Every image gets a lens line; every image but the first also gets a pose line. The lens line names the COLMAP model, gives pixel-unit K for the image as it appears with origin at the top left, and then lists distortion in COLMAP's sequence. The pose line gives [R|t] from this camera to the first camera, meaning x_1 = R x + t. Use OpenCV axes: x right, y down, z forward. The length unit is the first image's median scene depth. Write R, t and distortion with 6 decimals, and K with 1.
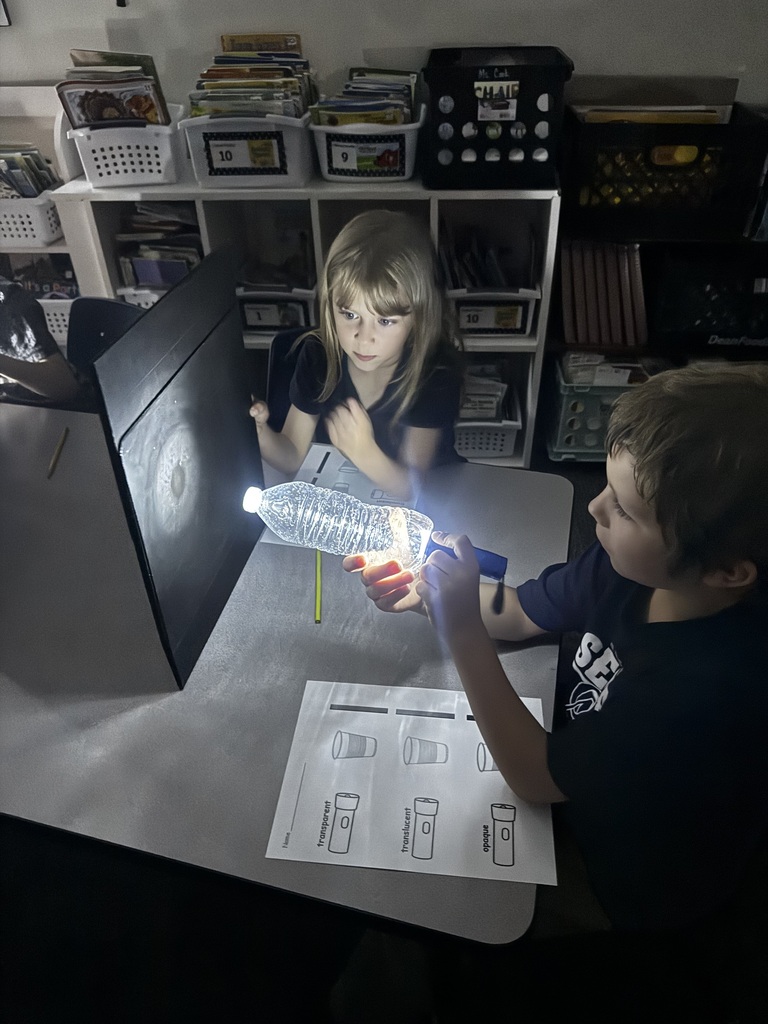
lens RADIAL K [[705.2, 0, 384.0], [0, 705.2, 512.0], [0, 0, 1]] dist [-0.038525, 0.003306]
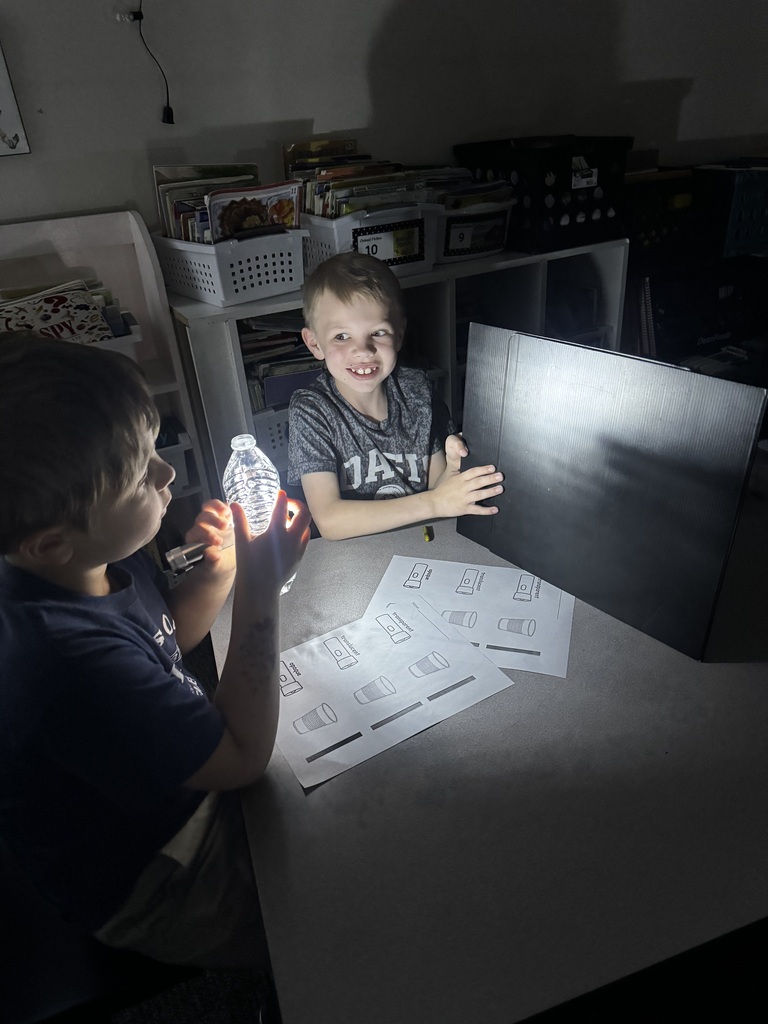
lens RADIAL K [[705.2, 0, 384.0], [0, 705.2, 512.0], [0, 0, 1]] dist [-0.038525, 0.003306]
pose [[0.851156, -0.298700, 0.431639, -0.749305], [0.363760, 0.928486, -0.074780, -0.090123], [-0.378434, 0.220662, 0.898942, 0.191336]]
